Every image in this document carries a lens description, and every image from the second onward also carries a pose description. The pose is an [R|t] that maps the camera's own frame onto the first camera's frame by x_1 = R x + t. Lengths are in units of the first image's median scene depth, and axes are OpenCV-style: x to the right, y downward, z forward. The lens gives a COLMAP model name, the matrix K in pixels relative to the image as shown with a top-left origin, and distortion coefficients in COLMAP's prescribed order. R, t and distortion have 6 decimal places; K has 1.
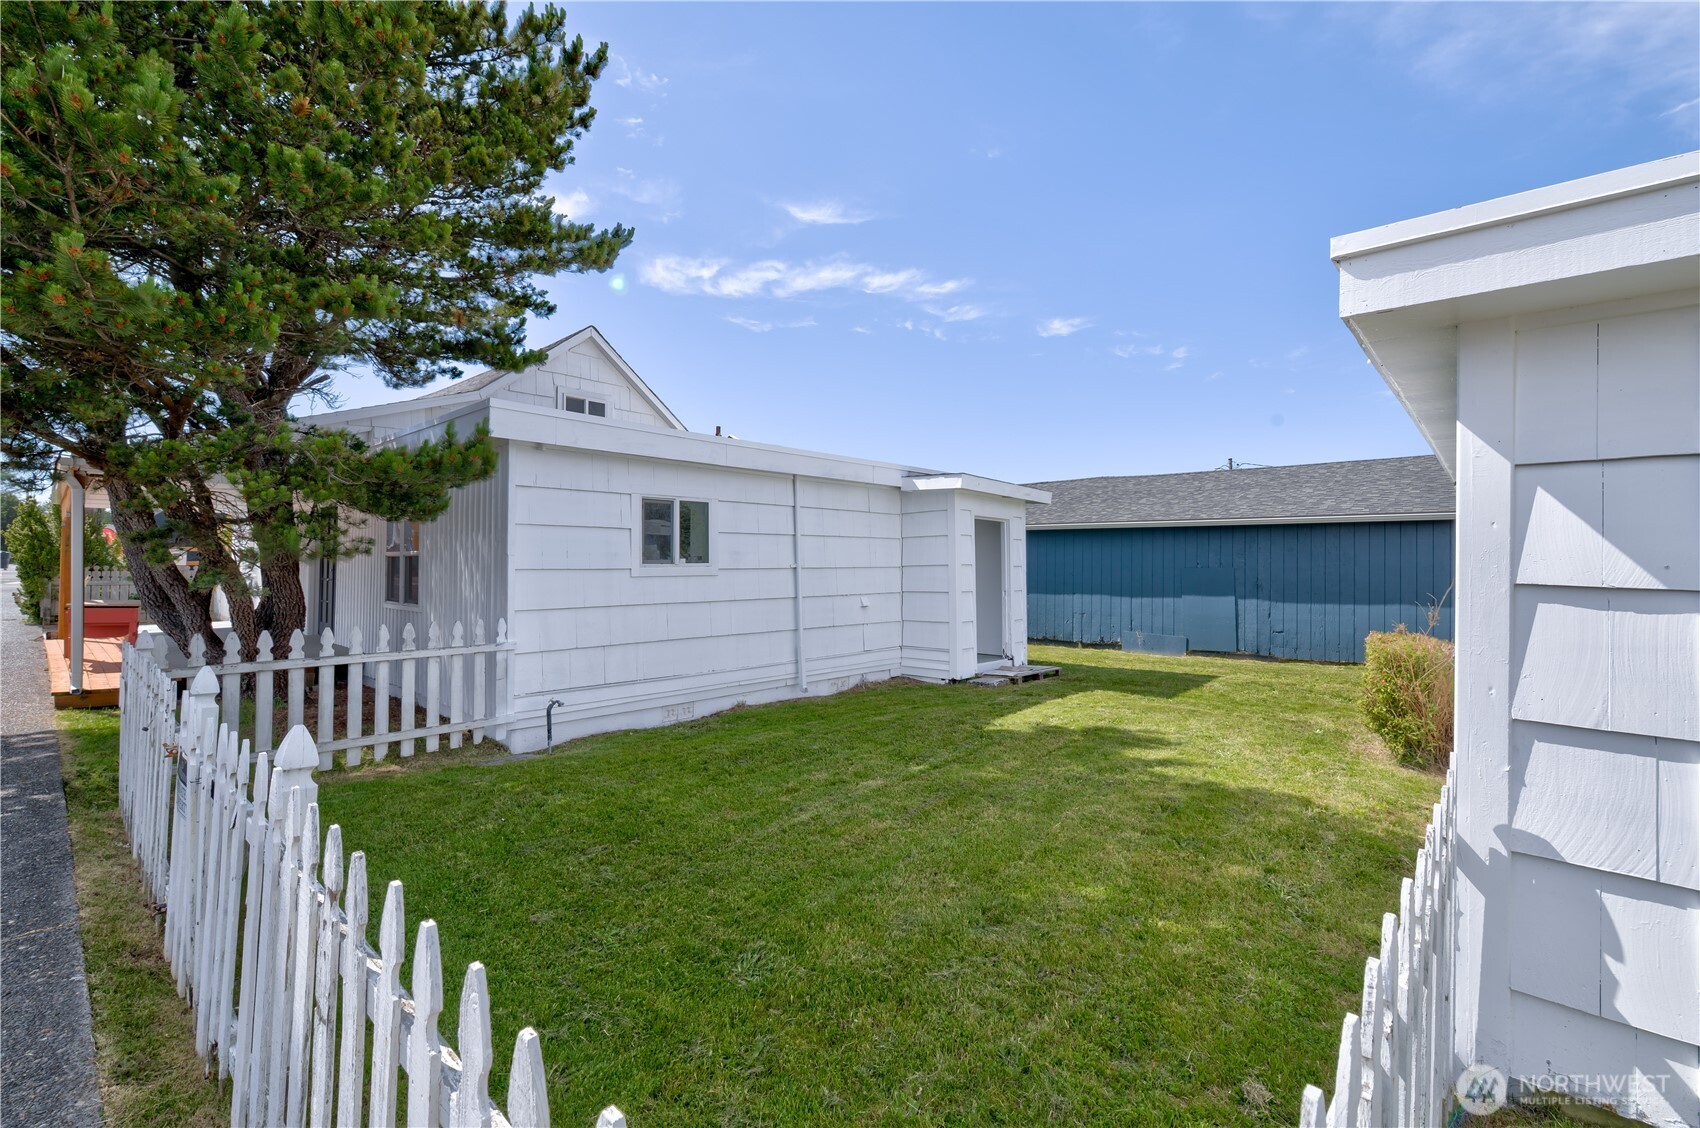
lens RADIAL K [[718.9, 0, 851.8], [0, 718.9, 568.5], [0, 0, 1]] dist [-0.002673, 0.000005]
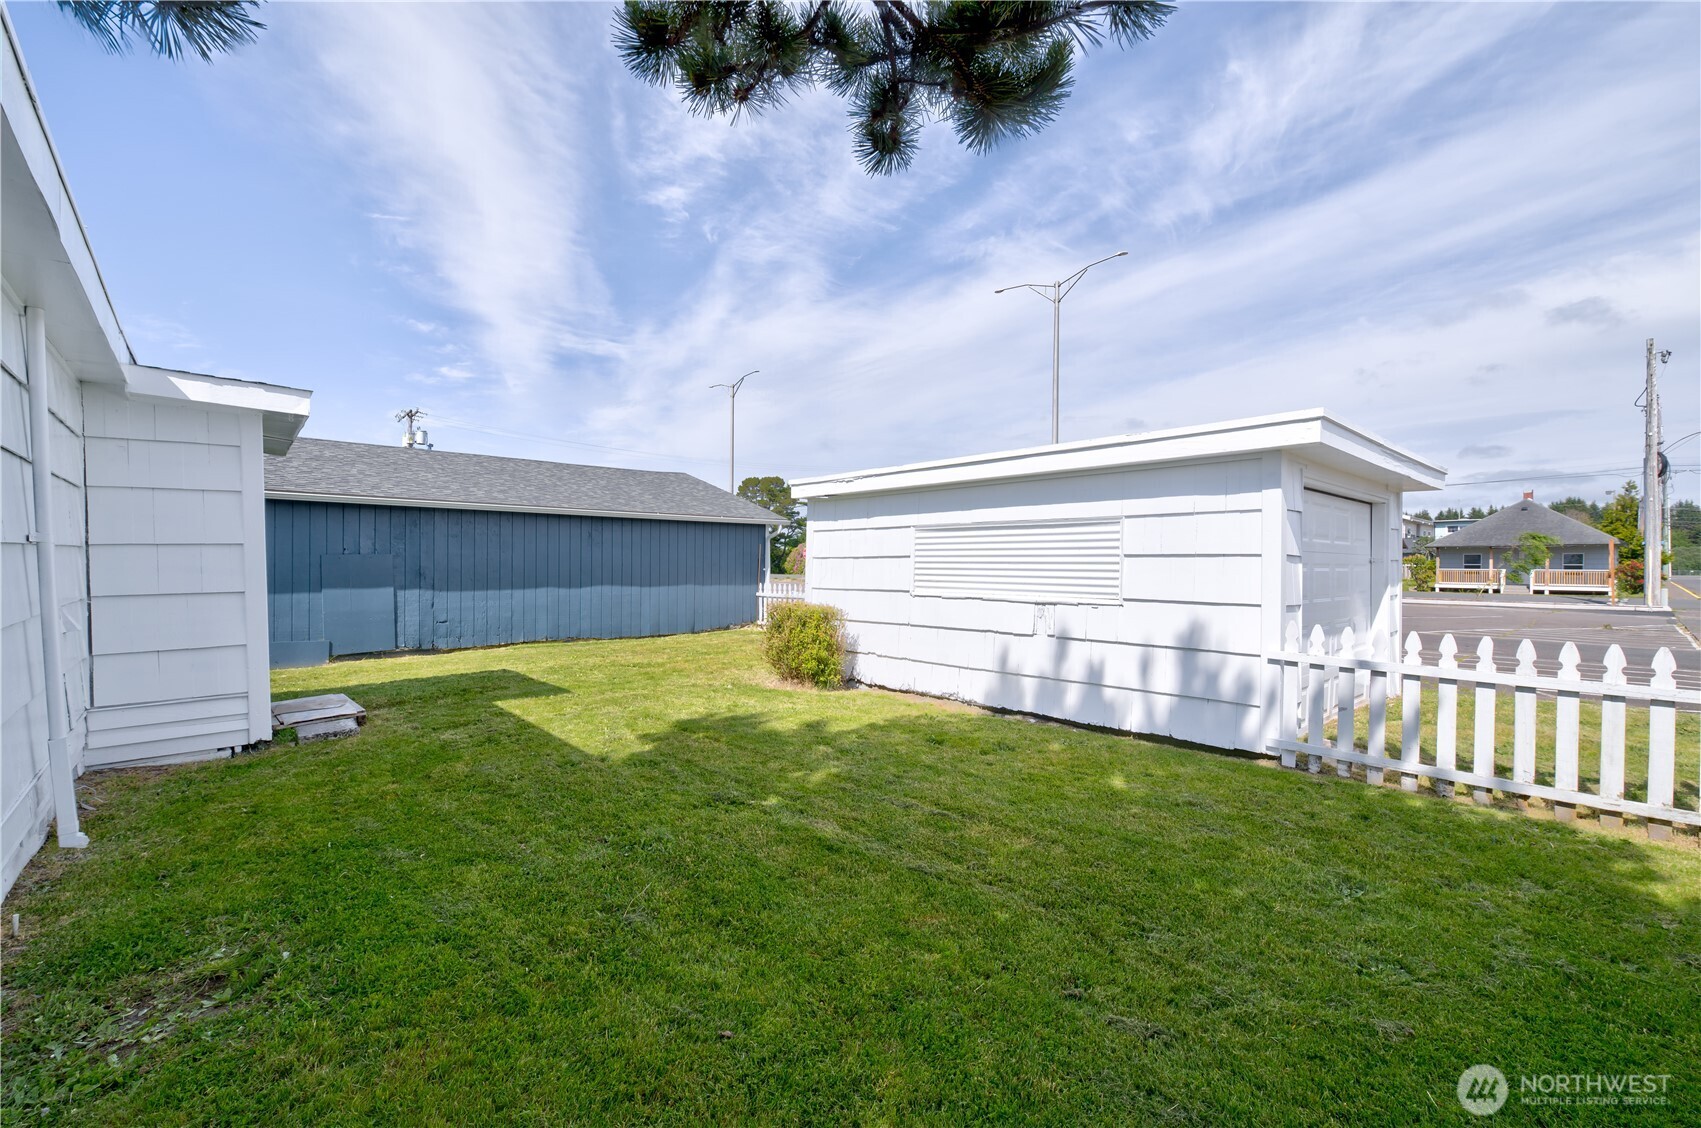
lens RADIAL K [[719.3, 0, 852.3], [0, 719.3, 568.5], [0, 0, 1]] dist [-0.002673, 0.000005]
pose [[0.118495, -0.019203, 0.992769, -0.297275], [0.003993, 0.999814, 0.018863, 0.001182], [-0.992947, 0.001729, 0.118550, 0.352943]]
